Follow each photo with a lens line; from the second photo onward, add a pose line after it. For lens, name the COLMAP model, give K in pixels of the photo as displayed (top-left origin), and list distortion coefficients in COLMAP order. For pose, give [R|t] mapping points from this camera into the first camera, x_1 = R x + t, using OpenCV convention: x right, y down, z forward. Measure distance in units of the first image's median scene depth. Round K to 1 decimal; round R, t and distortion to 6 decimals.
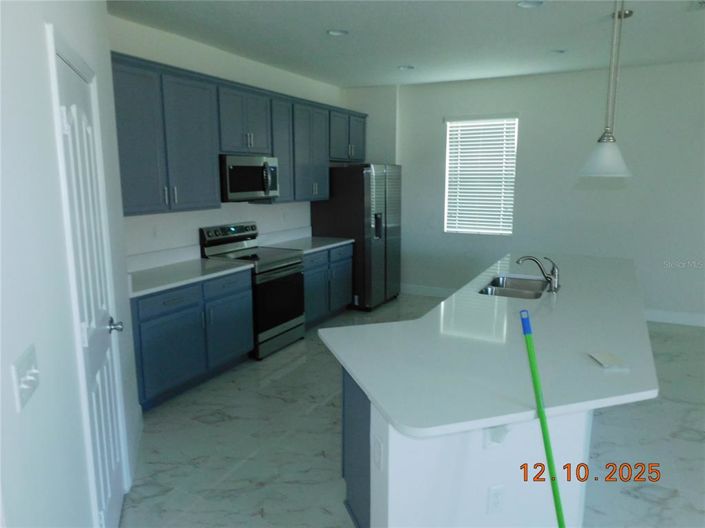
lens RADIAL K [[501.9, 0, 351.9], [0, 501.9, 262.2], [0, 0, 1]] dist [0.002511, 0.001702]
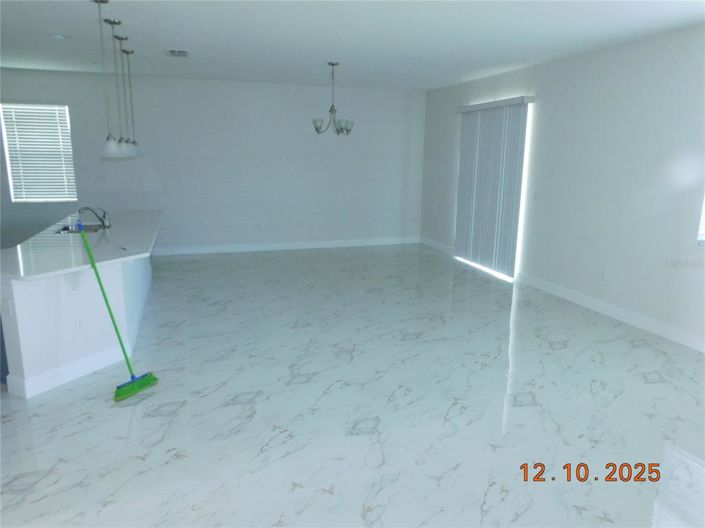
lens RADIAL K [[501.9, 0, 351.9], [0, 501.9, 262.2], [0, 0, 1]] dist [0.002511, 0.001702]
pose [[0.699152, -0.139737, 0.701184, -0.104026], [0.105168, 0.990147, 0.092461, 0.054861], [-0.707196, 0.009098, 0.706959, -0.376359]]
